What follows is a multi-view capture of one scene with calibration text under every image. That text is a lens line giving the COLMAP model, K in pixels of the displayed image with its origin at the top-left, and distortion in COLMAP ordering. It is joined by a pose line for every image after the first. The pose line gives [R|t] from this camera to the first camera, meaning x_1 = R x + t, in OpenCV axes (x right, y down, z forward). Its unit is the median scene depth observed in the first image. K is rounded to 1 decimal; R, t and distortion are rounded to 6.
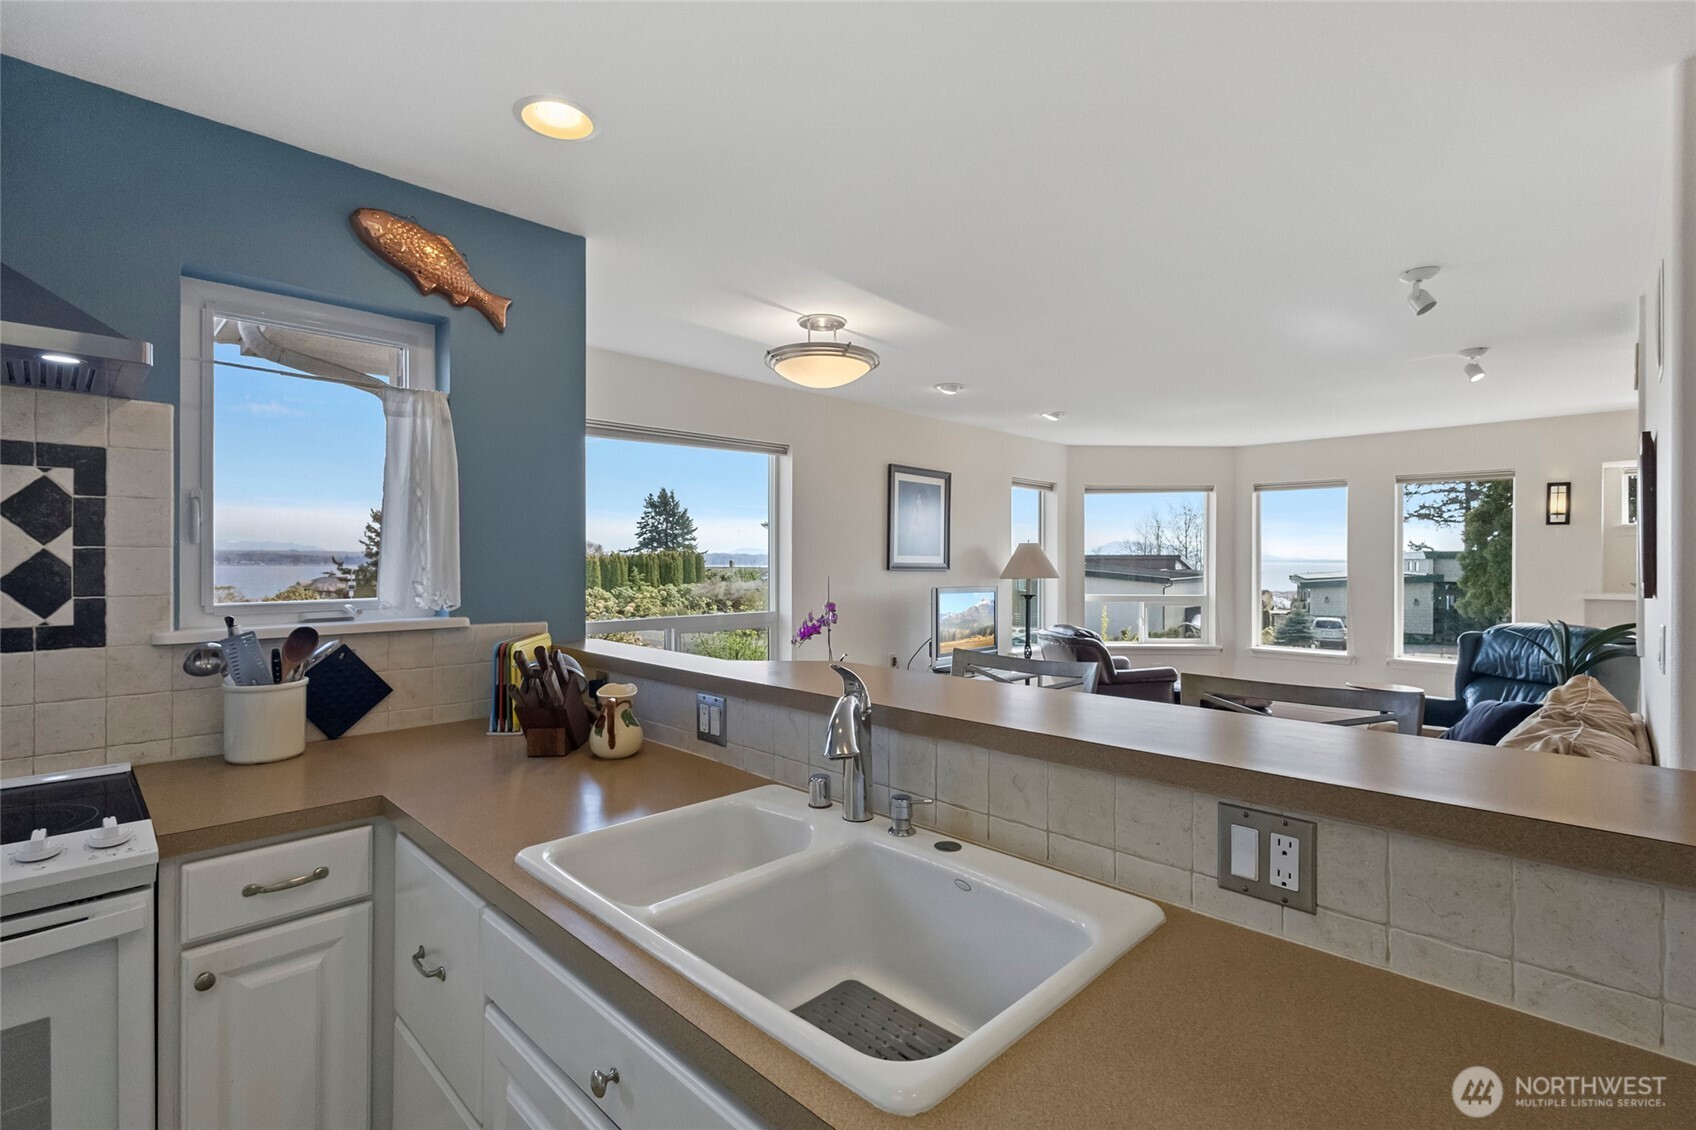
lens RADIAL K [[780.1, 0, 841.3], [0, 780.1, 559.4], [0, 0, 1]] dist [0.012921, -0.005044]
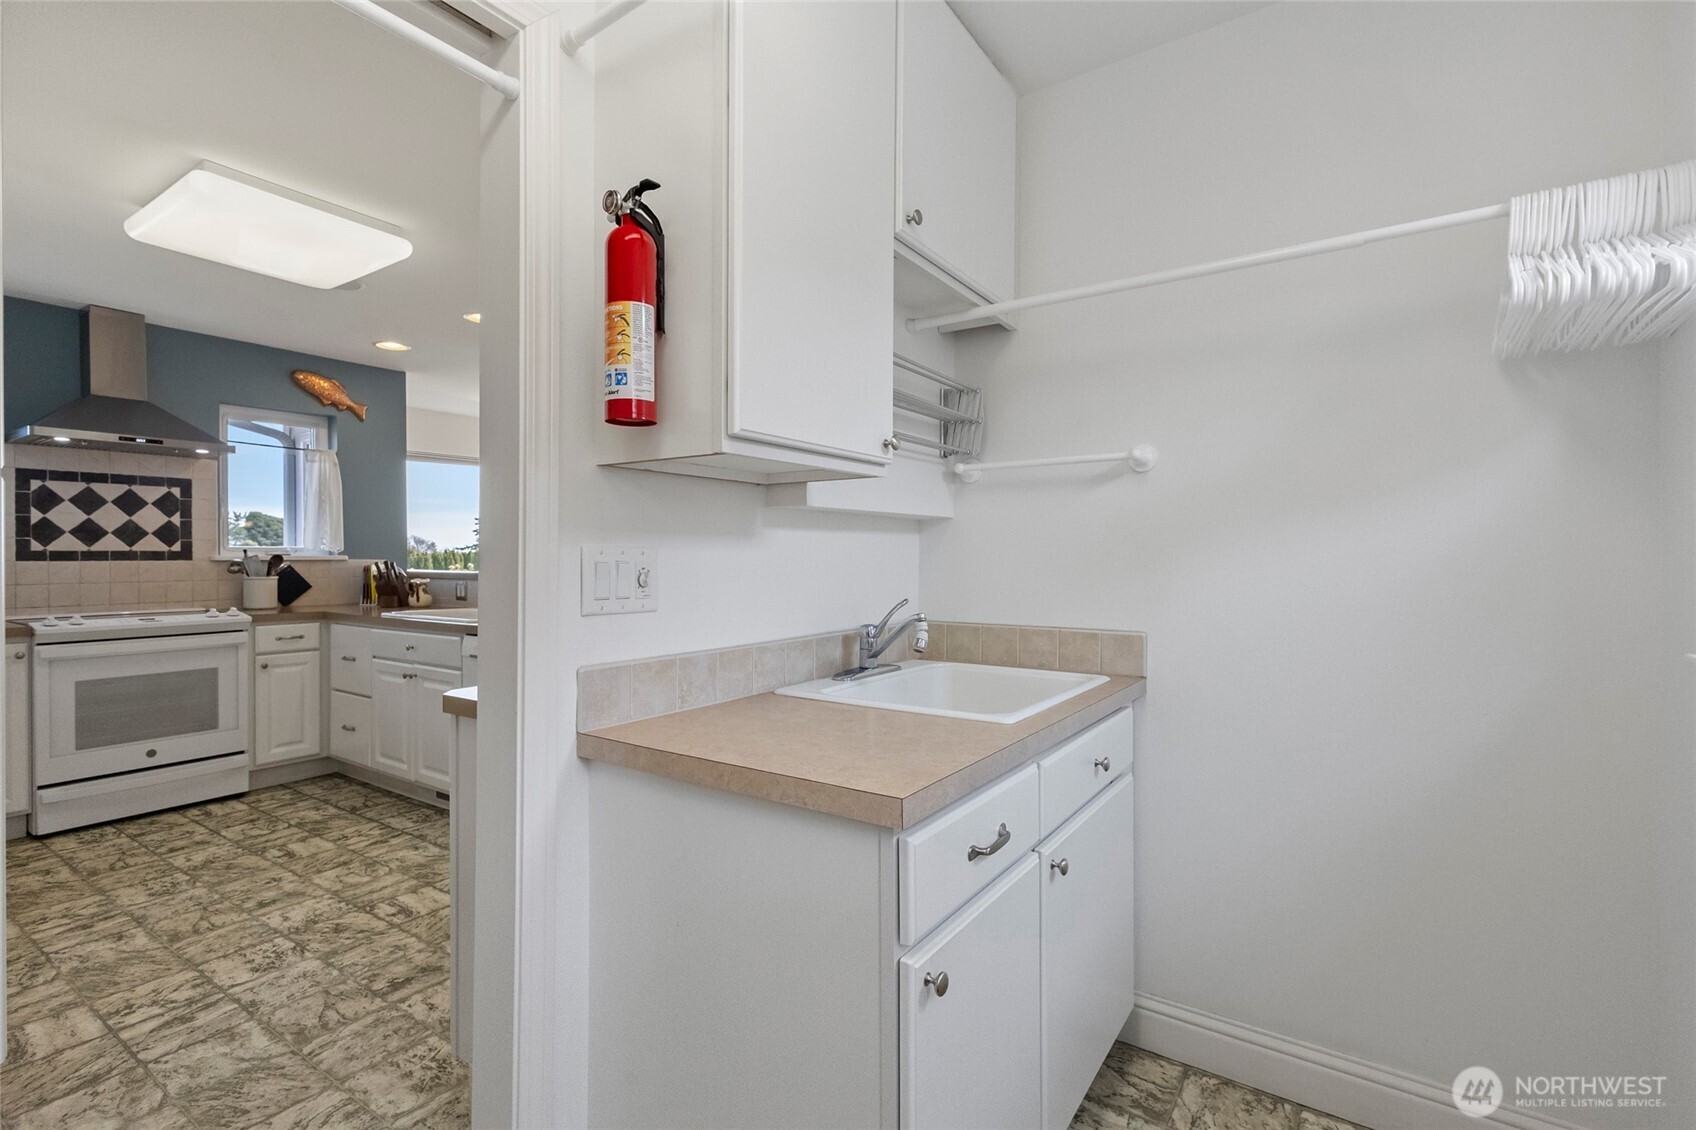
lens RADIAL K [[780.1, 0, 839.5], [0, 780.1, 562.5], [0, 0, 1]] dist [0.012921, -0.005044]
pose [[0.984007, -0.005618, 0.178043, 0.574811], [0.004316, 0.999961, 0.007700, 0.101608], [-0.178079, -0.006809, 0.983993, -1.662702]]
